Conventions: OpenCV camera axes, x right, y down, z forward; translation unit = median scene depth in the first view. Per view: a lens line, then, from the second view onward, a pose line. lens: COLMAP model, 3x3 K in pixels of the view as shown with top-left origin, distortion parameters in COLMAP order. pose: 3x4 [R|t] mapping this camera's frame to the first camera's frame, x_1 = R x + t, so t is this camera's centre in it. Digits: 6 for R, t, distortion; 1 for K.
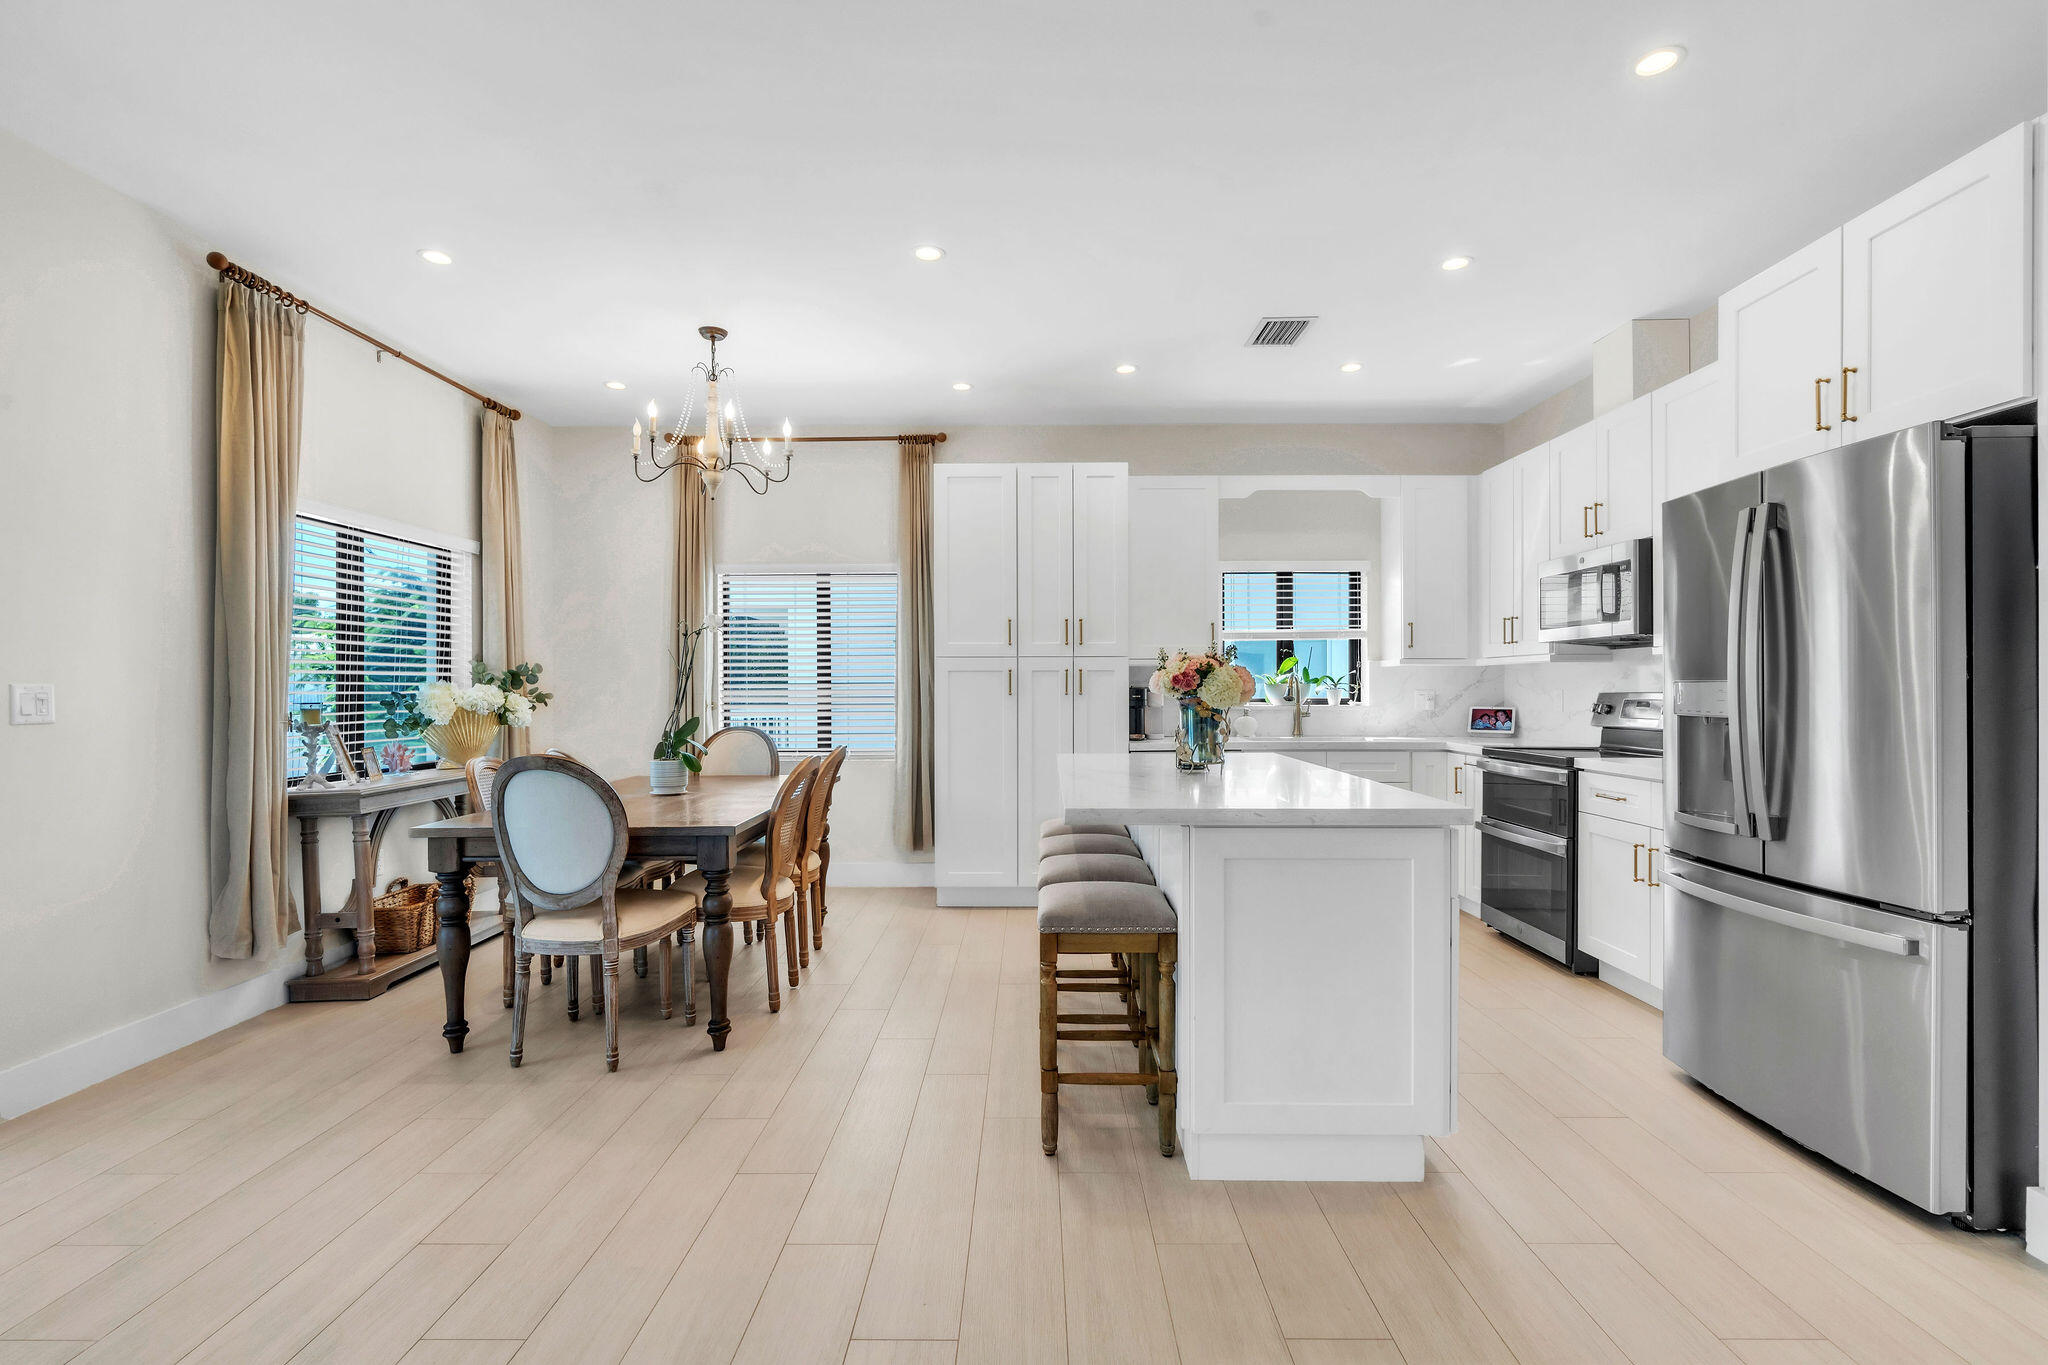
lens RADIAL K [[935.0, 0, 1013.5], [0, 935.0, 698.6], [0, 0, 1]] dist [-0.006861, -0.000199]
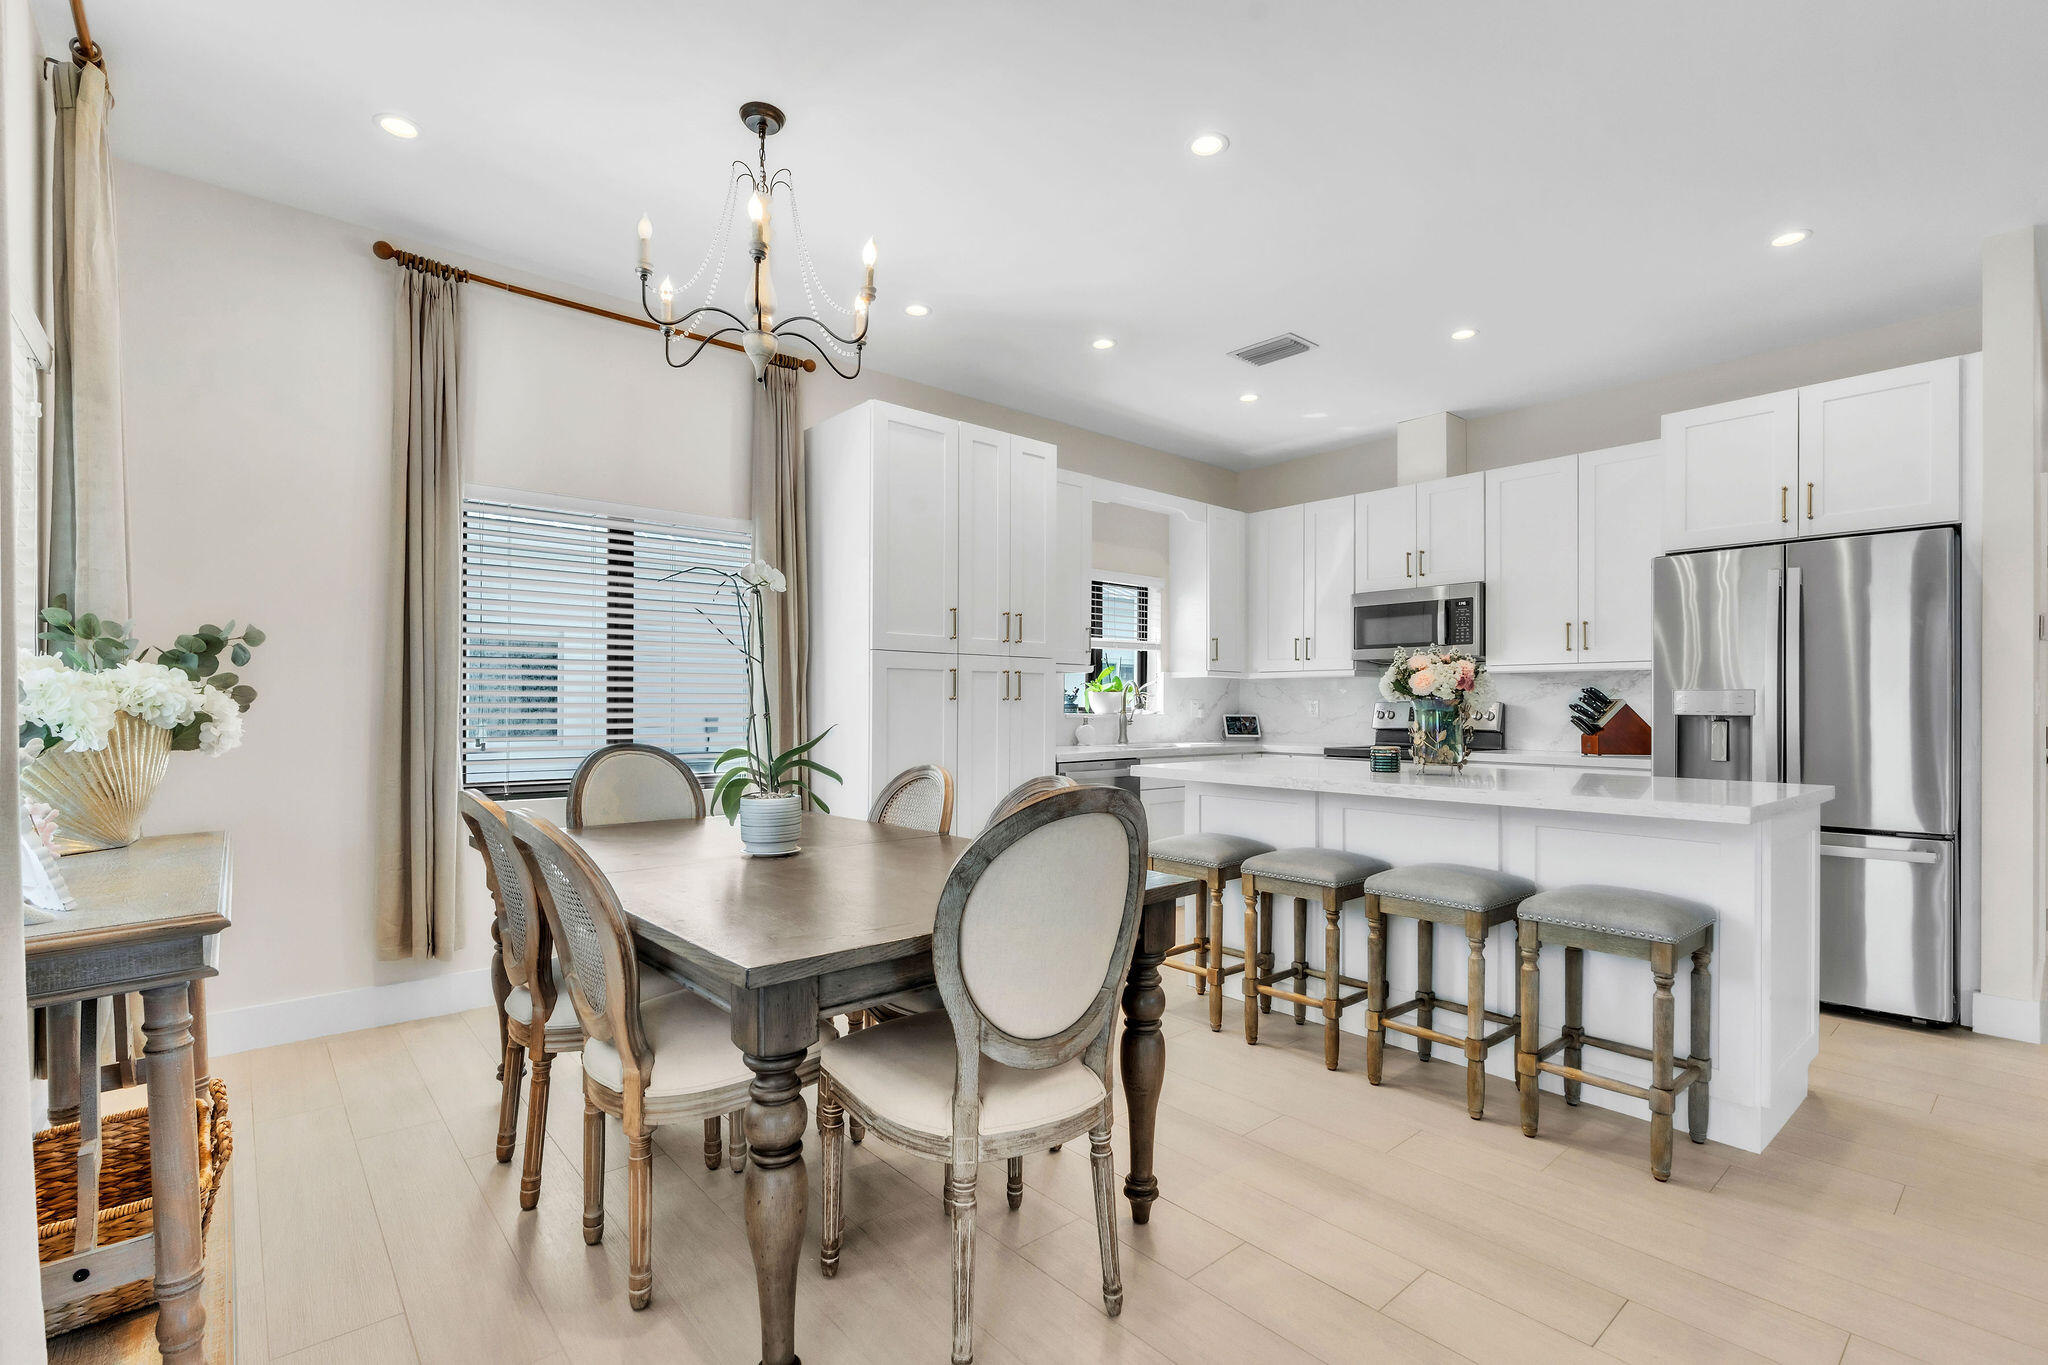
lens RADIAL K [[935.0, 0, 1013.5], [0, 935.0, 698.6], [0, 0, 1]] dist [-0.006861, -0.000199]
pose [[0.749108, 0.011079, 0.662356, -0.510240], [0.000267, 0.999855, -0.017025, 0.009649], [-0.662448, 0.012930, 0.748996, 0.346409]]
